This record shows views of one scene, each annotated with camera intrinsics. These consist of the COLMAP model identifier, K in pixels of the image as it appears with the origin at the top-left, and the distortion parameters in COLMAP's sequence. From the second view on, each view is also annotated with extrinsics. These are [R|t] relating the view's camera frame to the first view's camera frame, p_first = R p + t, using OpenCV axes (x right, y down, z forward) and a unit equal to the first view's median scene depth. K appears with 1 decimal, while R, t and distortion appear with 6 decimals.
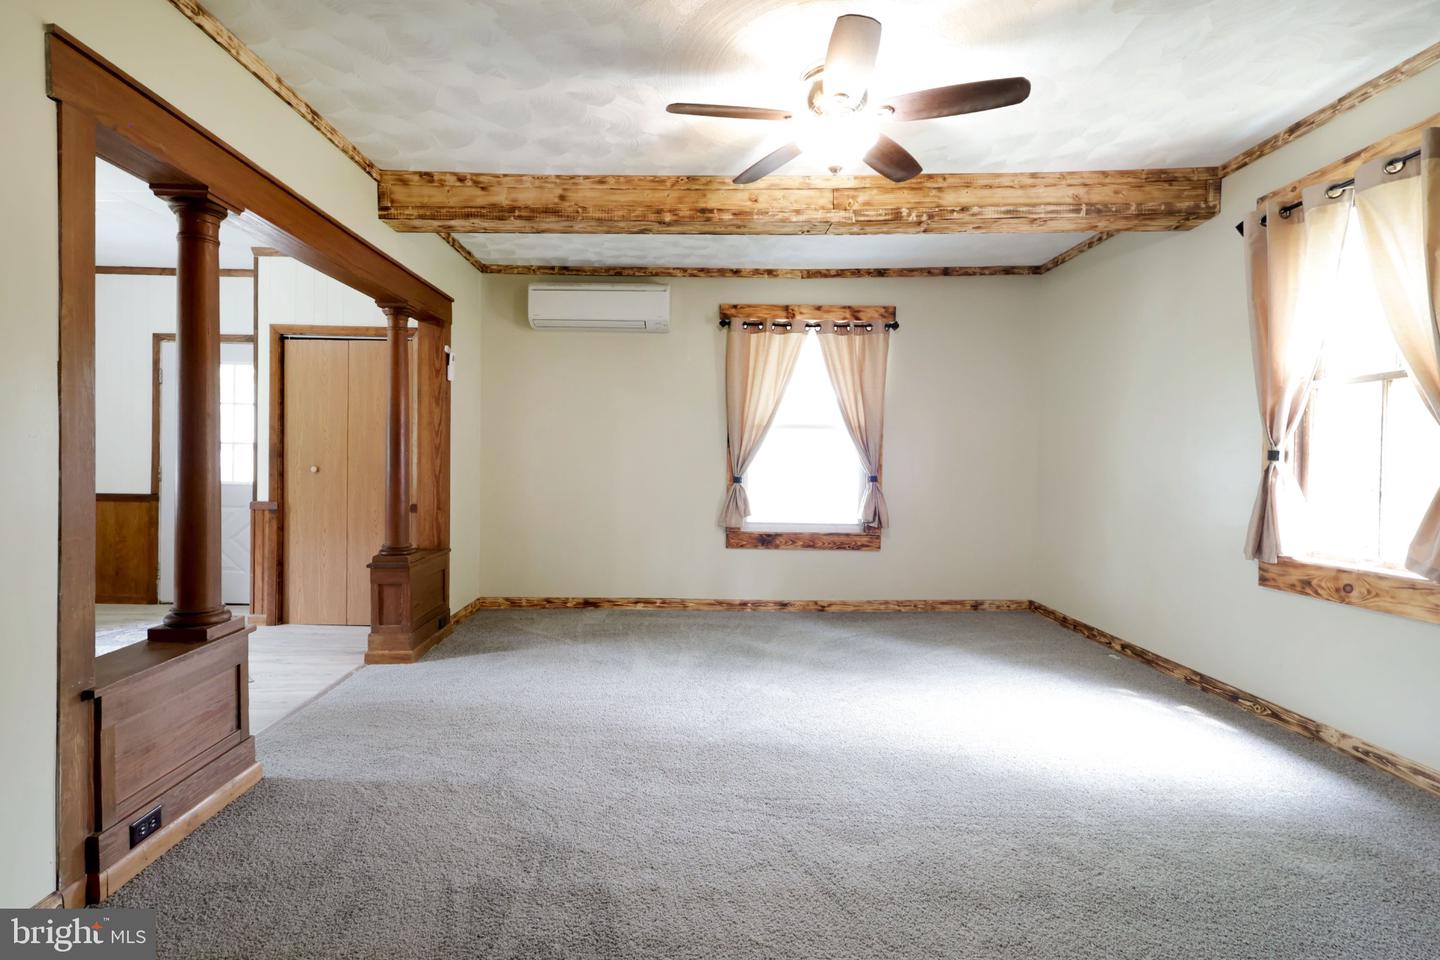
lens RADIAL K [[680.3, 0, 705.0], [0, 680.3, 475.6], [0, 0, 1]] dist [0.000442, 0.001242]
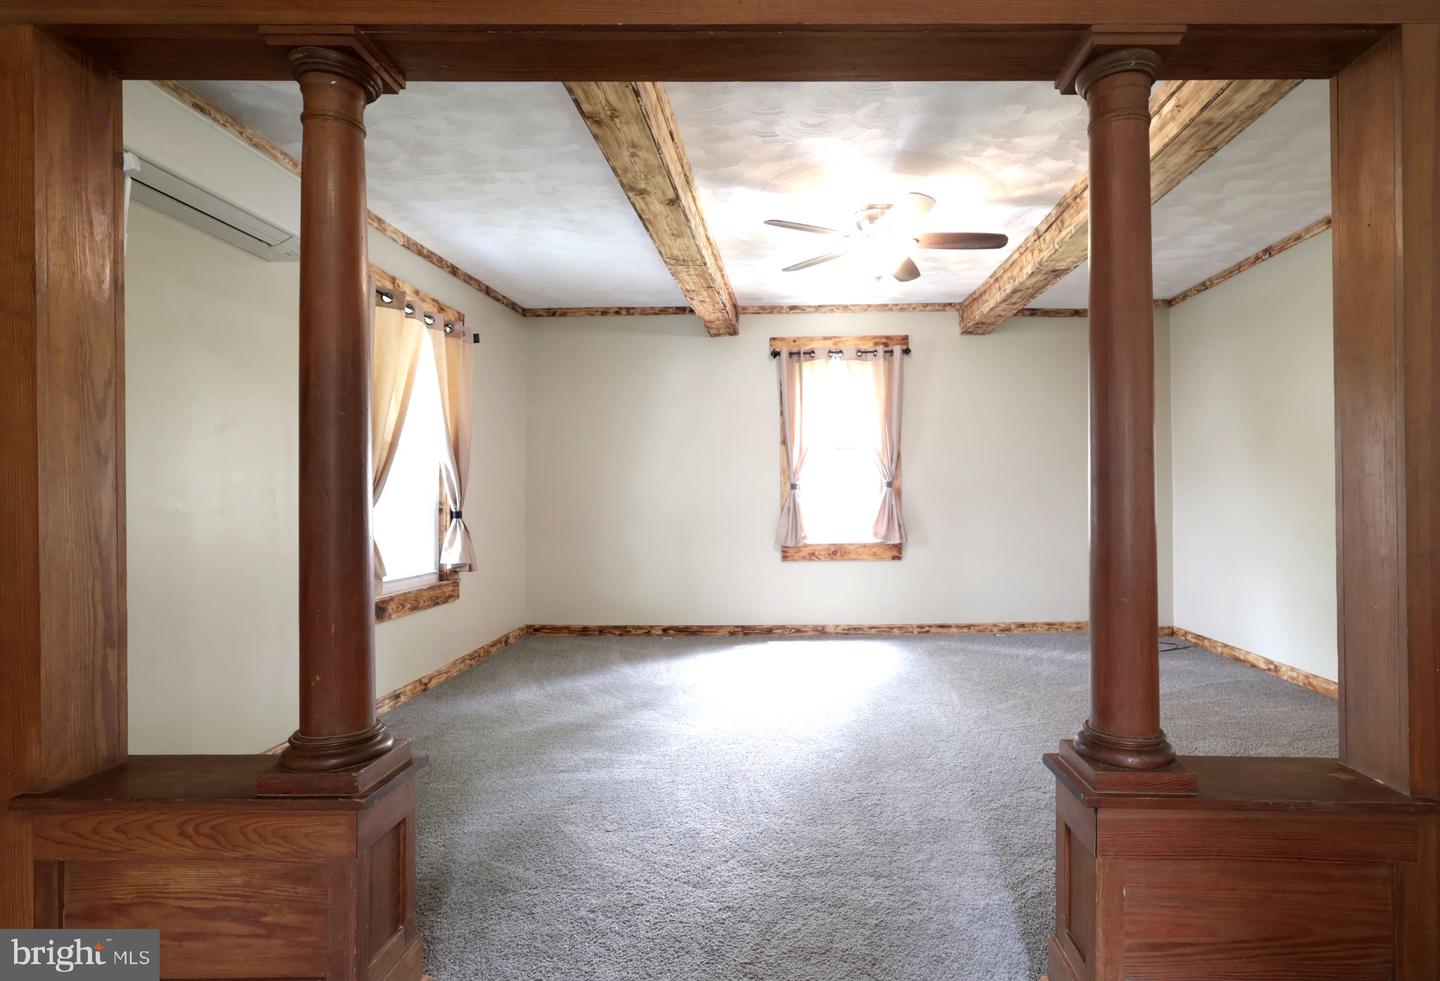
lens RADIAL K [[721.0, 0, 797.4], [0, 721.0, 497.7], [0, 0, 1]] dist [-0.004507, 0.003359]
pose [[0.010578, -0.012612, 0.999865, -0.844469], [0.029454, 0.999491, 0.012296, -0.018286], [-0.999510, 0.029320, 0.010944, 0.771528]]
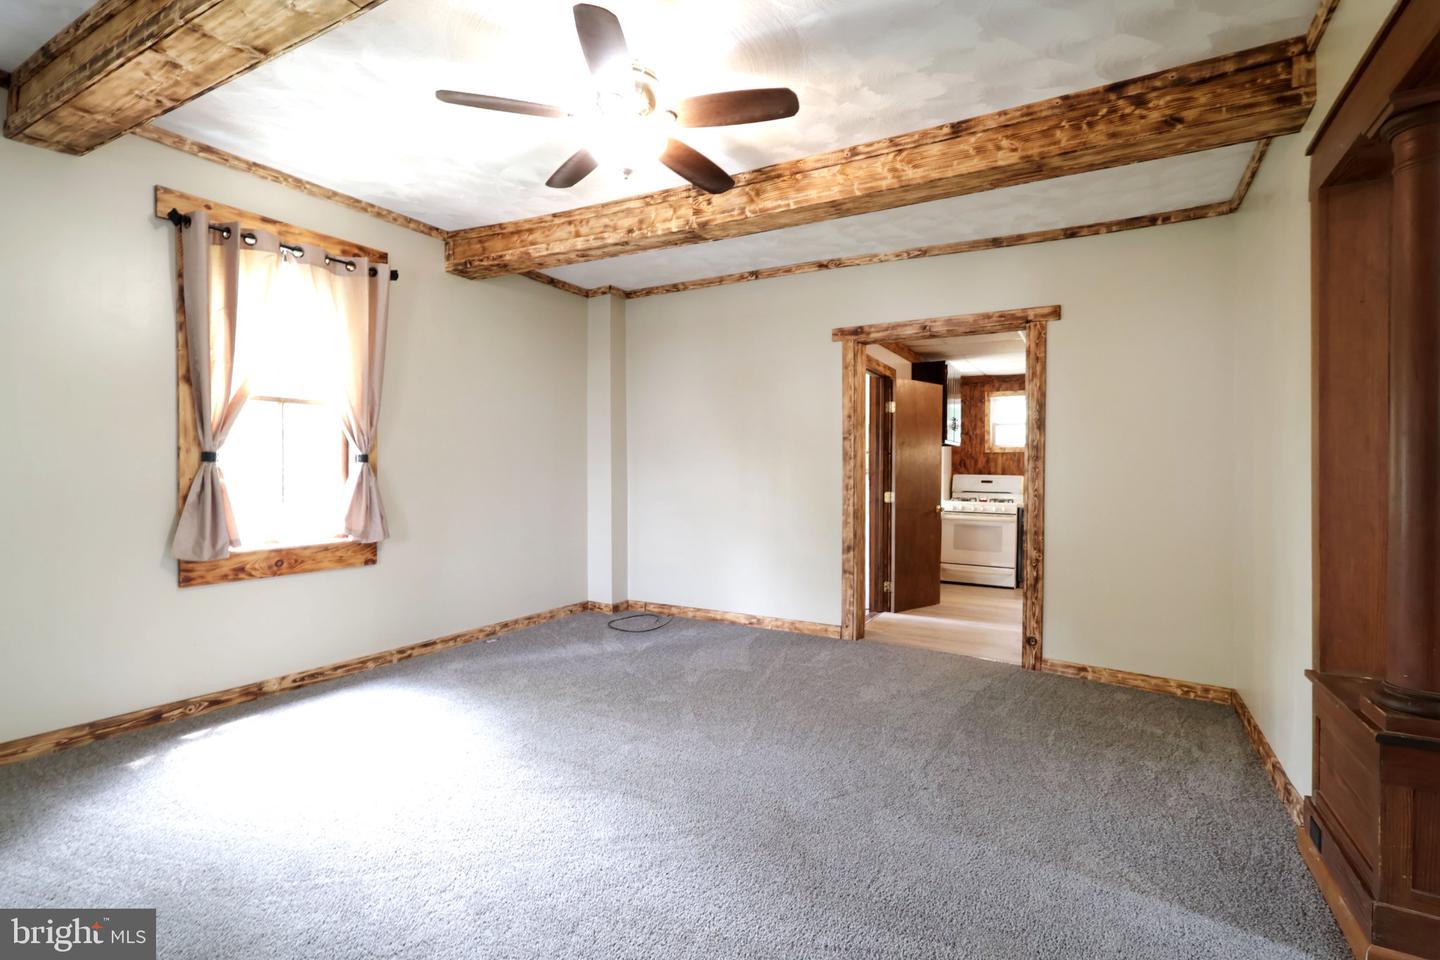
lens RADIAL K [[680.3, 0, 710.2], [0, 680.3, 479.5], [0, 0, 1]] dist [0.000442, 0.001242]
pose [[-0.856274, -0.020196, 0.516127, -0.286086], [-0.003859, 0.999458, 0.032706, -0.025389], [-0.516507, 0.026014, -0.855888, 1.189698]]
